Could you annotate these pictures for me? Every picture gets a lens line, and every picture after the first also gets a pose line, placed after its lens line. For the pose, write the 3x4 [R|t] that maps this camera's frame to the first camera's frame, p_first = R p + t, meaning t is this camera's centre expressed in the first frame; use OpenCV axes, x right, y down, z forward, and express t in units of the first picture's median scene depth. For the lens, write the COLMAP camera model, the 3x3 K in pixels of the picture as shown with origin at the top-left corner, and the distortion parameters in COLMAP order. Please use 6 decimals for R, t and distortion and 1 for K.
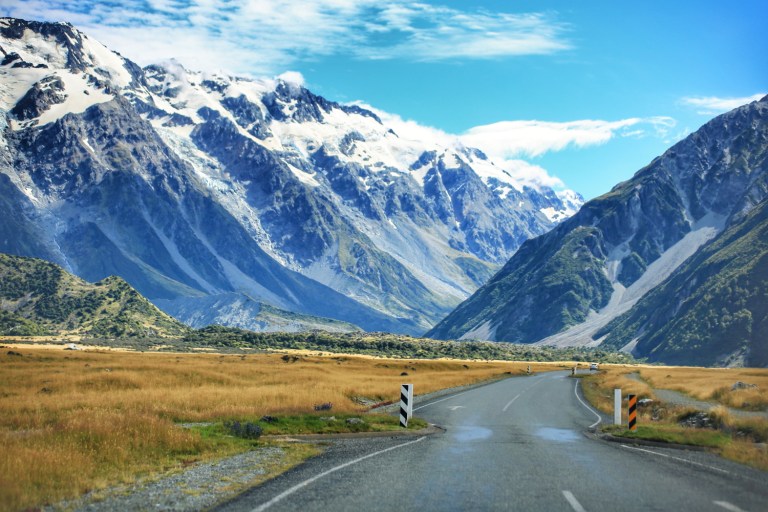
lens RADIAL K [[1608.9, 0, 384.0], [0, 1608.9, 256.0], [0, 0, 1]] dist [-0.189760, -0.013713]
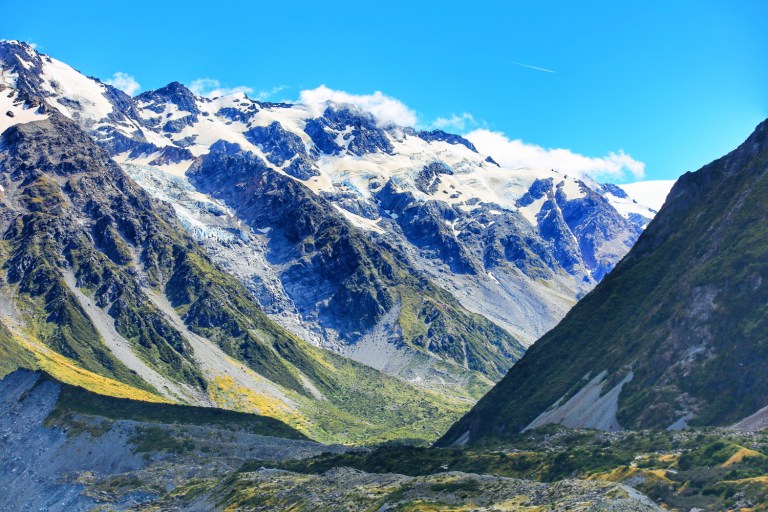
lens RADIAL K [[1608.9, 0, 384.0], [0, 1608.9, 256.0], [0, 0, 1]] dist [-0.189760, -0.013713]
pose [[0.991153, -0.091547, -0.096093, 0.026082], [0.084779, 0.993773, -0.072310, 0.016972], [0.102114, 0.063523, 0.992742, 0.302719]]
